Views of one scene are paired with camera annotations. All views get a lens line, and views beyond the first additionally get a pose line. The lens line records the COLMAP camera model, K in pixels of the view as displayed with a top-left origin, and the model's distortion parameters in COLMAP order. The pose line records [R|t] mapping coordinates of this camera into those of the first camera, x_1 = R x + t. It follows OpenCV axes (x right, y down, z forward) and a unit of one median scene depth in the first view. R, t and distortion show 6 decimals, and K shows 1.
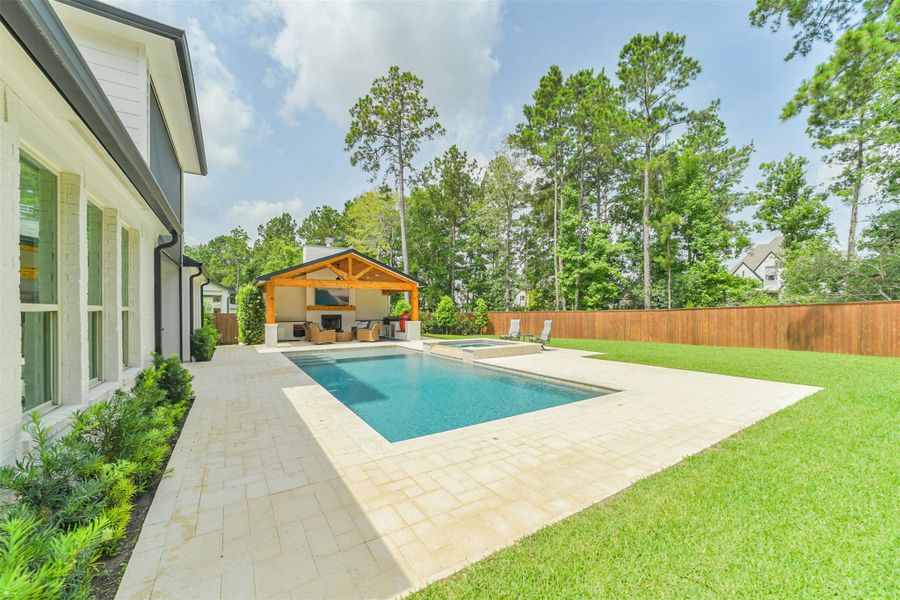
lens RADIAL K [[348.8, 0, 446.0], [0, 348.8, 313.6], [0, 0, 1]] dist [0.007117, 0.000130]
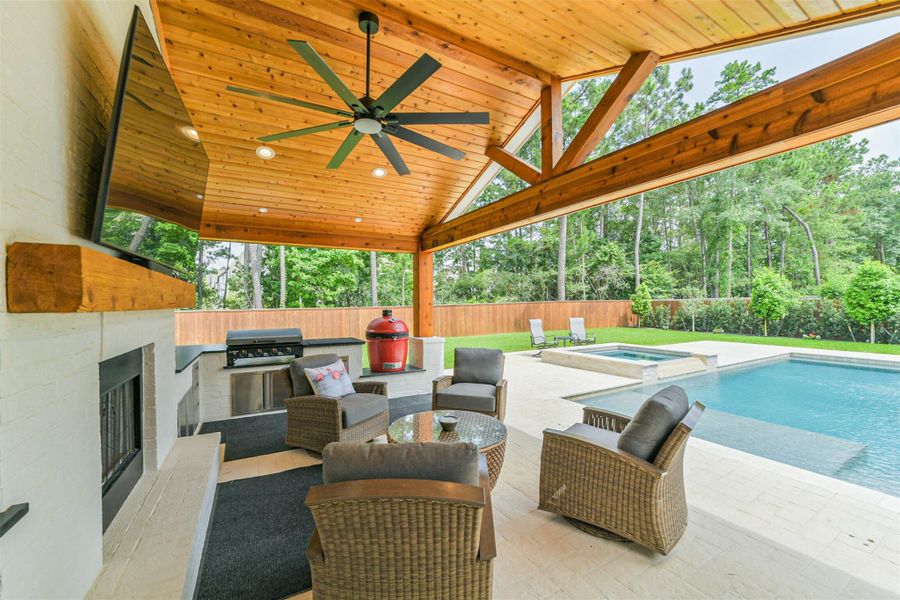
lens RADIAL K [[350.0, 0, 450.0], [0, 350.0, 300.0], [0, 0, 1]] dist [-0.000470, -0.000114]
pose [[0.043805, 0.015514, 0.998920, -0.320498], [0.011180, 0.999809, -0.016018, -0.009163], [-0.998978, 0.011870, 0.043623, 0.679175]]
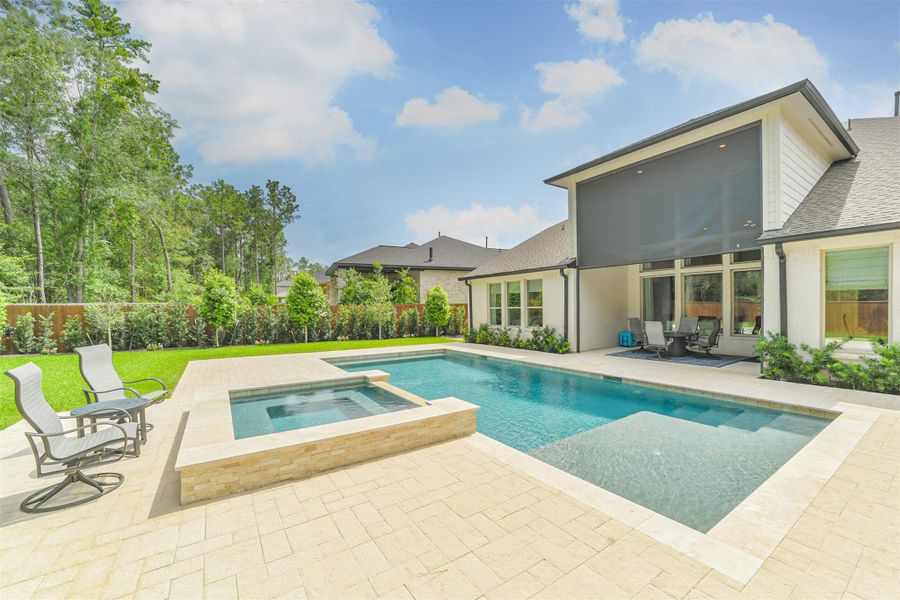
lens RADIAL K [[360.8, 0, 455.2], [0, 360.8, 310.1], [0, 0, 1]] dist [-0.024827, 0.000083]
pose [[-0.999374, 0.011989, -0.033298, -0.002326], [0.011634, 0.999873, 0.010851, -0.007336], [0.033423, 0.010457, -0.999387, 0.714152]]
